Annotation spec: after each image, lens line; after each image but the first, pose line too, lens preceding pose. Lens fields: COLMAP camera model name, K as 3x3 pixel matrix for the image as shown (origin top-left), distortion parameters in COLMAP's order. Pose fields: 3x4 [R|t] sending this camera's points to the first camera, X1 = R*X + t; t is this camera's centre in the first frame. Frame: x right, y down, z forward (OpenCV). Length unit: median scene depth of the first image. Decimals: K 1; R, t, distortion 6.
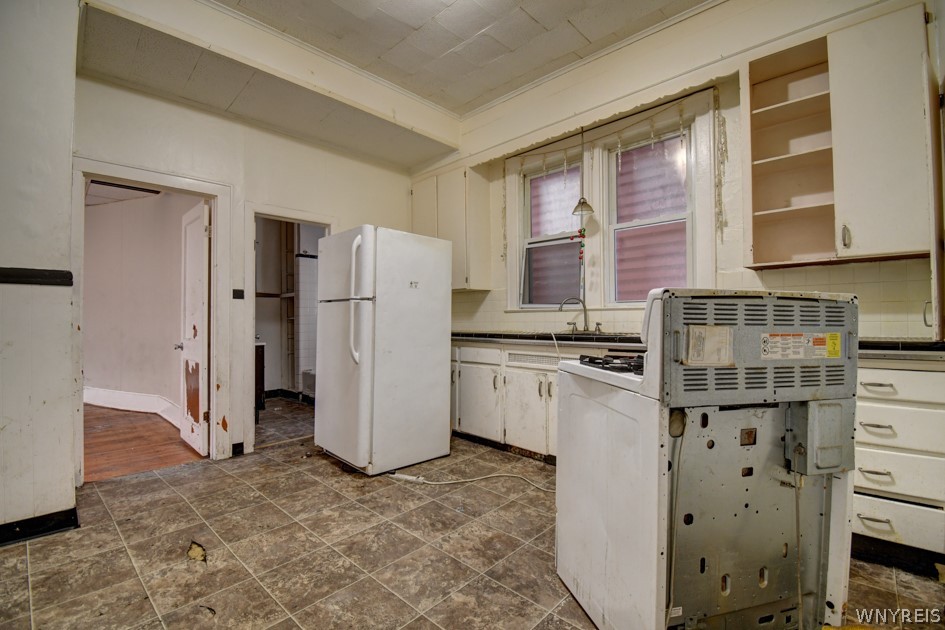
lens RADIAL K [[414.7, 0, 475.0], [0, 414.7, 316.3], [0, 0, 1]] dist [0.004032, -0.018227]
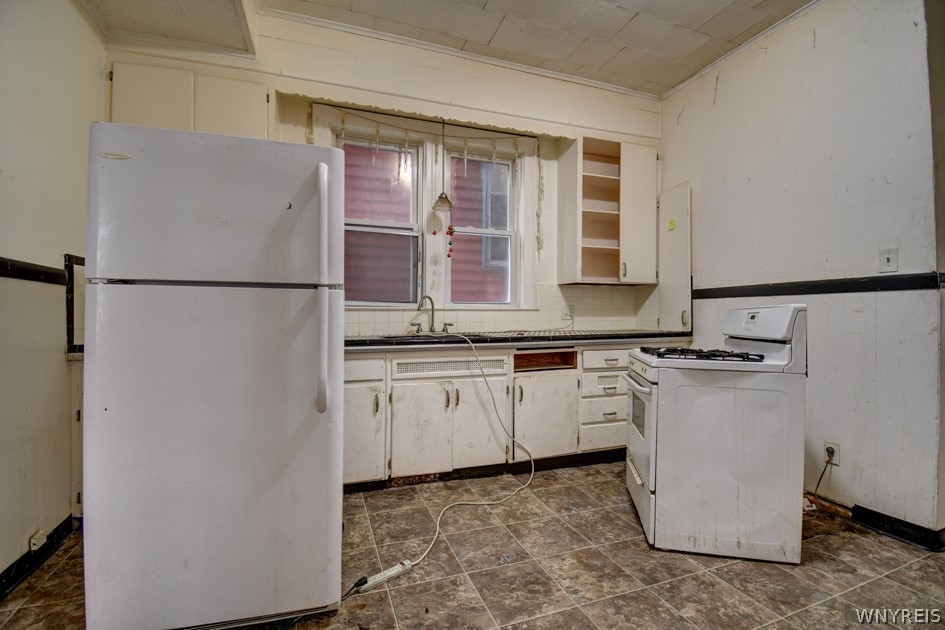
lens RADIAL K [[414.7, 0, 471.6], [0, 414.7, 314.9], [0, 0, 1]] dist [0.004032, -0.018227]
pose [[0.454795, 0.002518, 0.890593, -0.609471], [-0.009872, 0.999949, 0.002214, -0.007716], [-0.890542, -0.009799, 0.454796, 0.550963]]
